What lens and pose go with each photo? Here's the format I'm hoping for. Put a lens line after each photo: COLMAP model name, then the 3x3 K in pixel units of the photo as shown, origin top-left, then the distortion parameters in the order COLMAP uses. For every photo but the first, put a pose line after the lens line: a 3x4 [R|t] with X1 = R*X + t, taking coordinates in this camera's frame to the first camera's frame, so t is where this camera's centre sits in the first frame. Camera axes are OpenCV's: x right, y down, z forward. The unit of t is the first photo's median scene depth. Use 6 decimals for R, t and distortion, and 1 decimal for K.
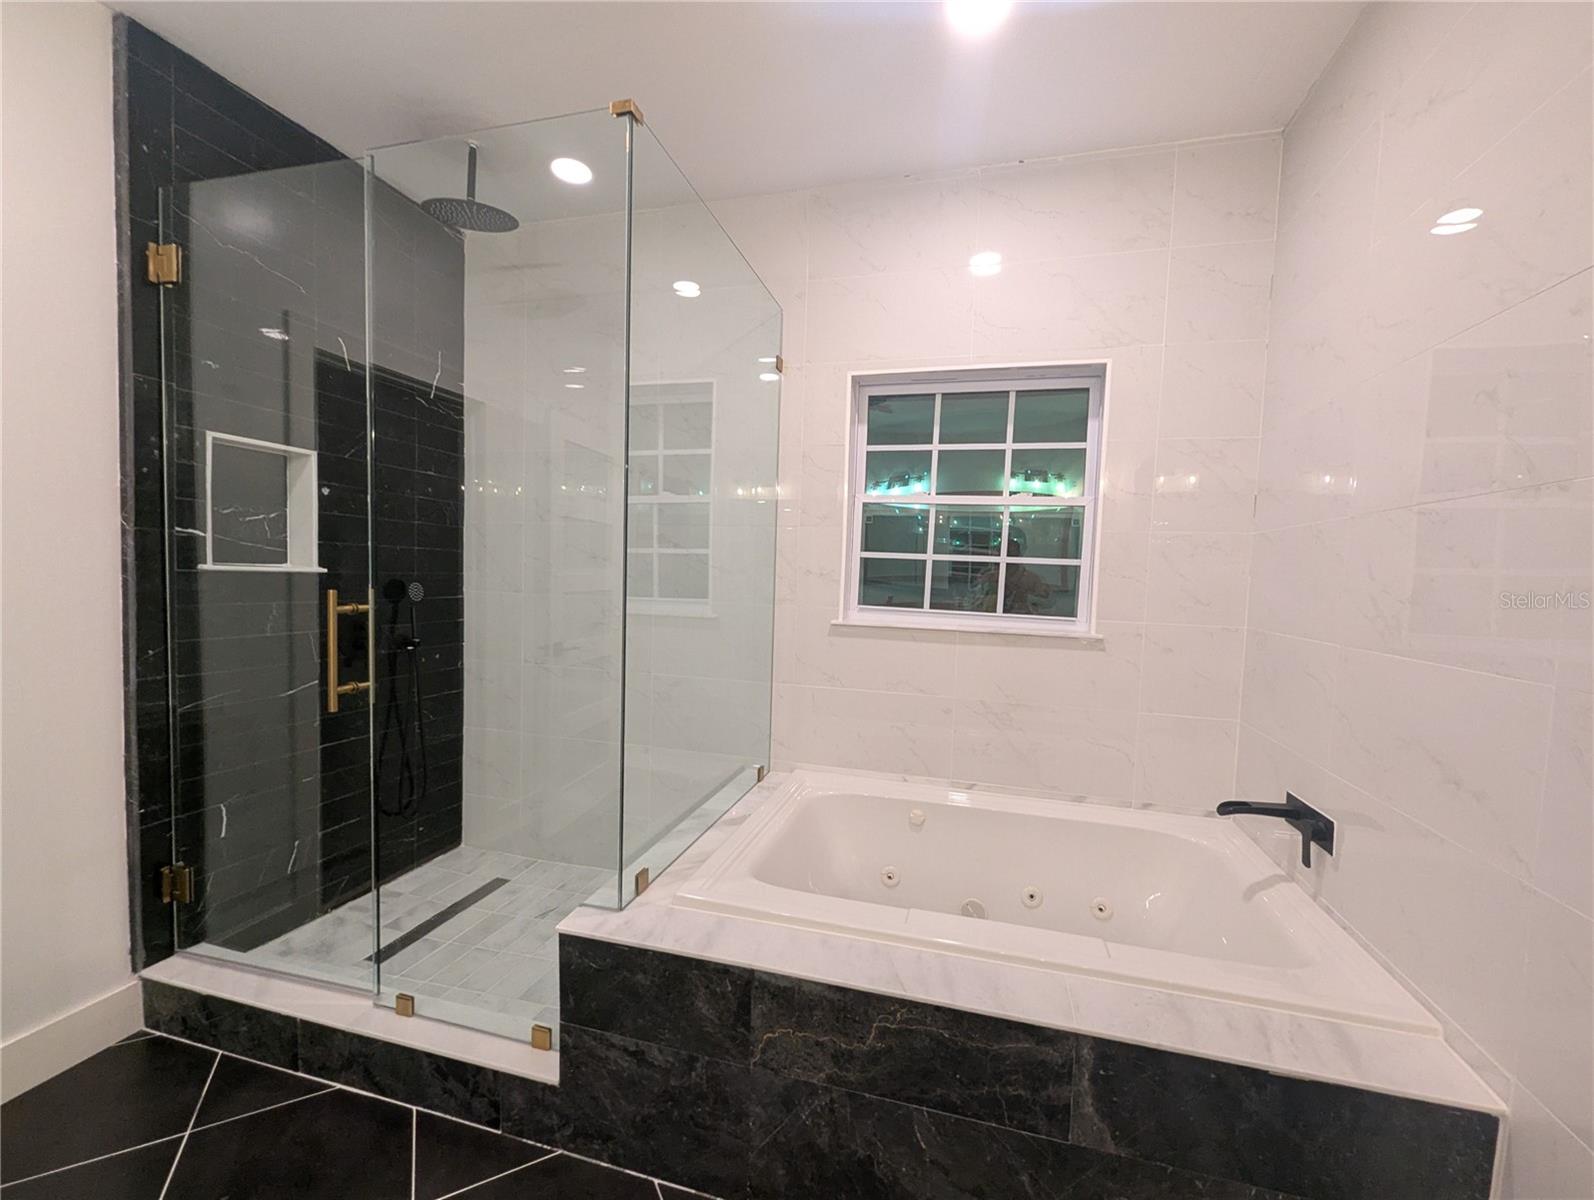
lens RADIAL K [[676.1, 0, 792.1], [0, 676.1, 607.0], [0, 0, 1]] dist [-0.000639, -0.000118]
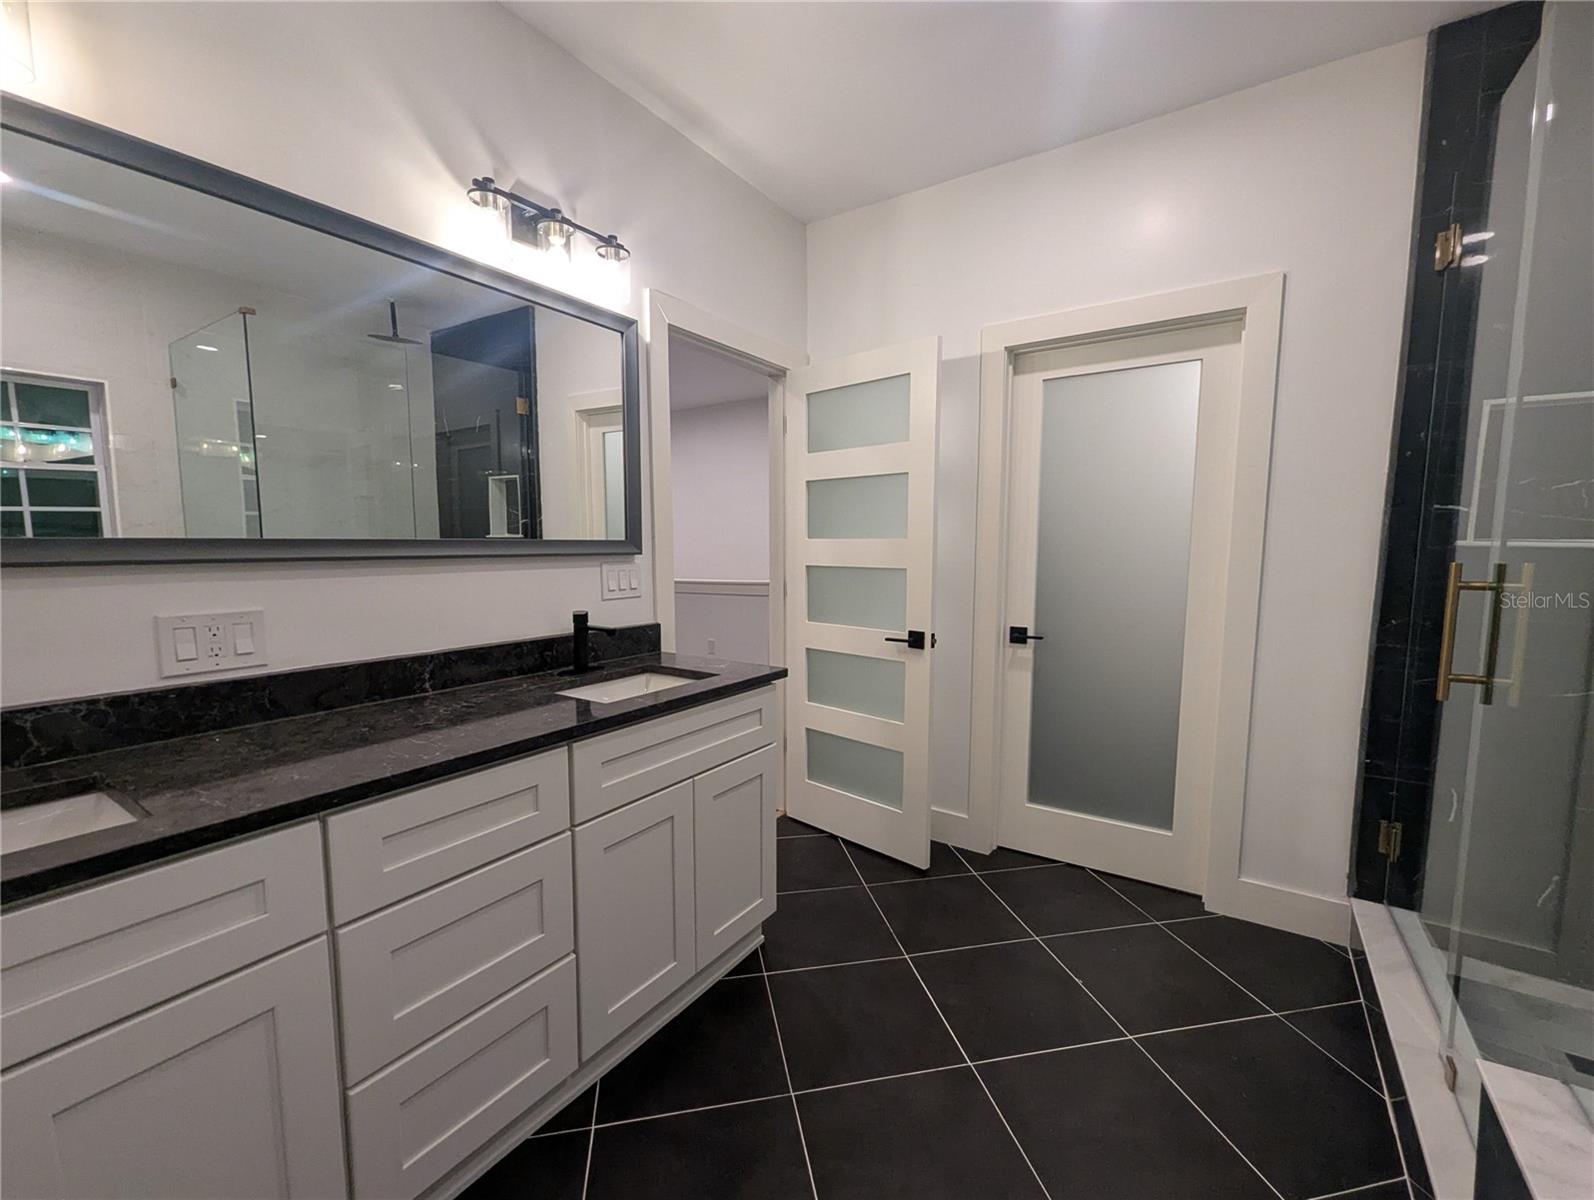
lens RADIAL K [[676.1, 0, 792.1], [0, 676.1, 607.0], [0, 0, 1]] dist [-0.000639, -0.000118]
pose [[-0.311014, 0.071310, -0.947726, 0.366641], [-0.060600, 0.993664, 0.094654, -0.001624], [0.948471, 0.086871, -0.304722, 0.395647]]
